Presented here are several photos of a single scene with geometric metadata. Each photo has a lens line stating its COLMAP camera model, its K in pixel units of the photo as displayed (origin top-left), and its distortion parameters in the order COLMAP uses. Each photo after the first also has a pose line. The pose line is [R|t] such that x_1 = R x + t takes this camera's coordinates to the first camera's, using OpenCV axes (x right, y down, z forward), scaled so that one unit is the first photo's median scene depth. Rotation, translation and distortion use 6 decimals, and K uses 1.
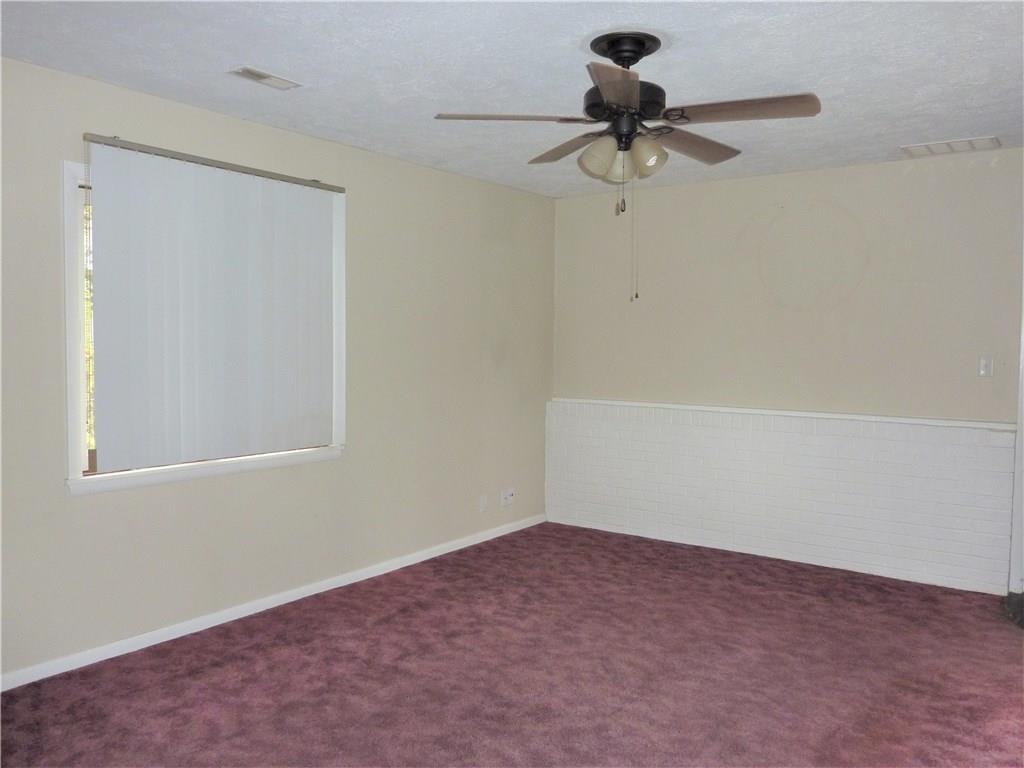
lens RADIAL K [[813.4, 0, 508.6], [0, 813.4, 377.6], [0, 0, 1]] dist [-0.028785, 0.006334]
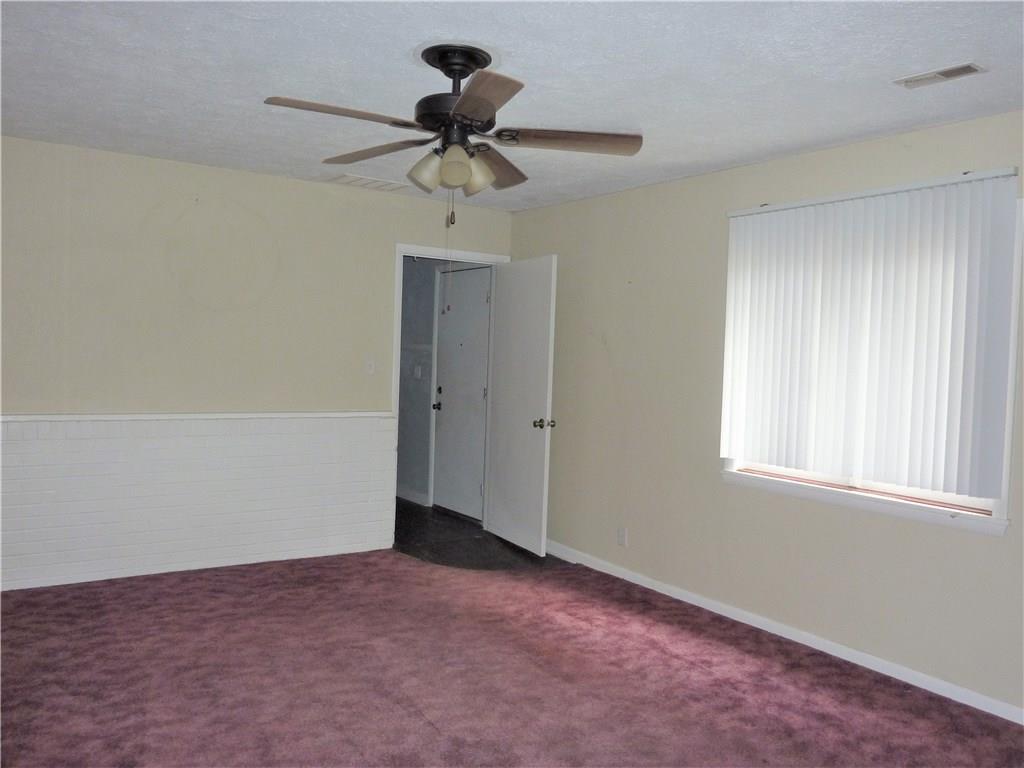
lens RADIAL K [[813.4, 0, 508.7], [0, 813.4, 388.6], [0, 0, 1]] dist [-0.028785, 0.006334]
pose [[0.334638, -0.039152, 0.941533, -0.578983], [0.009651, 0.999227, 0.038121, -0.029776], [-0.942297, -0.003670, 0.334757, 0.444188]]
